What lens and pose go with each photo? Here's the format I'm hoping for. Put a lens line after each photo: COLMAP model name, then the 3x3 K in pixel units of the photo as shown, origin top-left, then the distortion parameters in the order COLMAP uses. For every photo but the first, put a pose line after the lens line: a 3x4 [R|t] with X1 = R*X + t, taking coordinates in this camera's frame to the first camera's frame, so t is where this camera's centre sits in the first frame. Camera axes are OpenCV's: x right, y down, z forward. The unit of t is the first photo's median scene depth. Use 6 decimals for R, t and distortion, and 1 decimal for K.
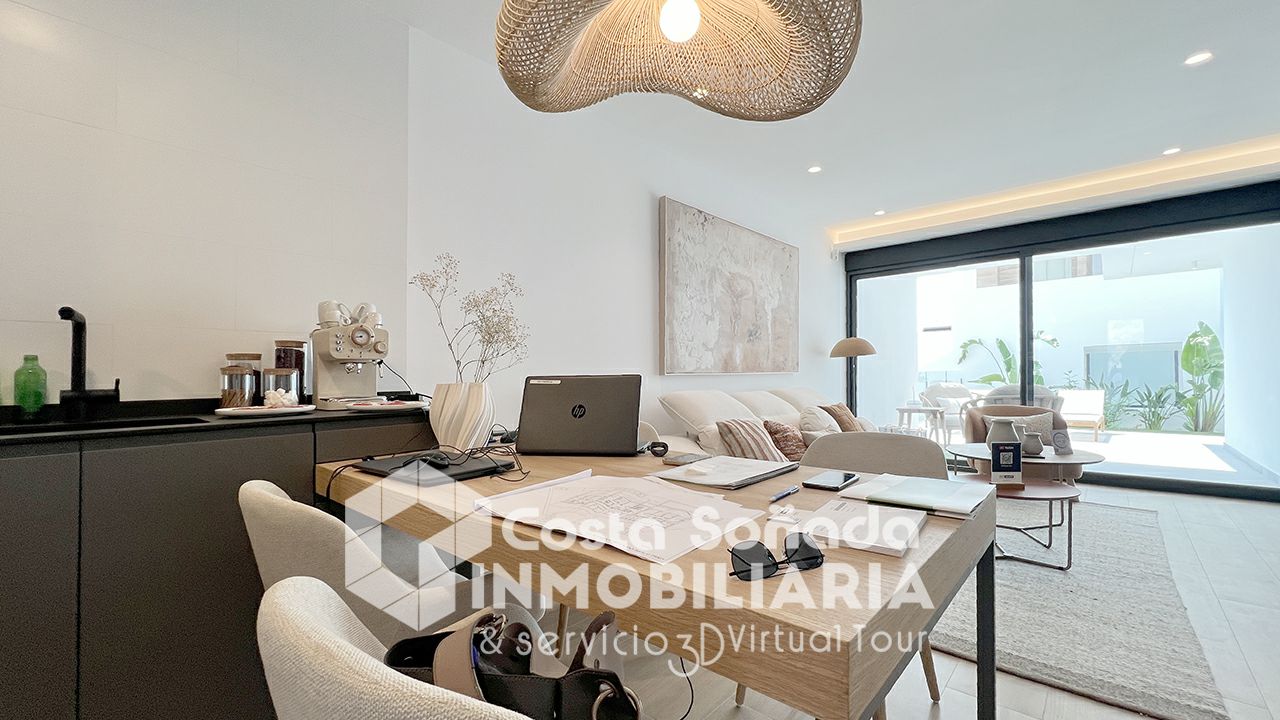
lens RADIAL K [[509.0, 0, 602.1], [0, 509.0, 395.0], [0, 0, 1]] dist [-0.003318, 0.000974]
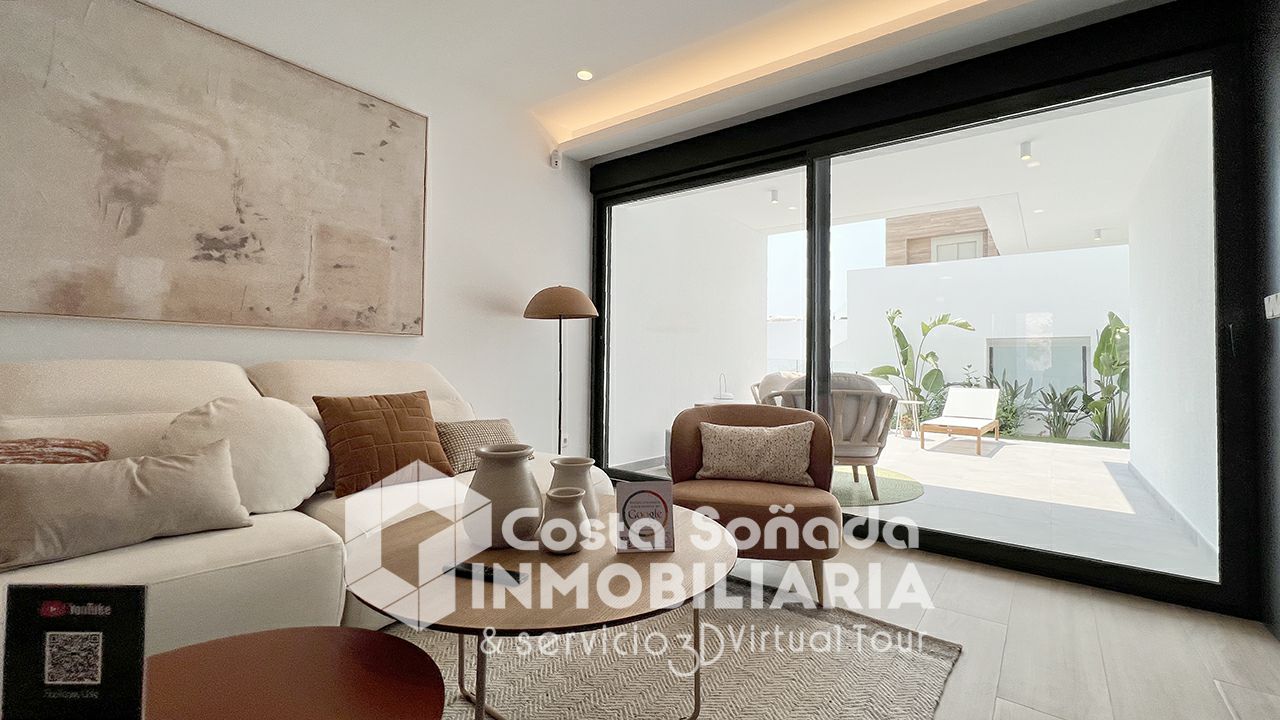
lens RADIAL K [[509.0, 0, 651.1], [0, 509.0, 368.8], [0, 0, 1]] dist [-0.003318, 0.000974]
pose [[0.993610, 0.027583, 0.109450, 0.321010], [-0.023365, 0.998941, -0.039637, 0.002950], [-0.110427, 0.036827, 0.993202, 0.236402]]
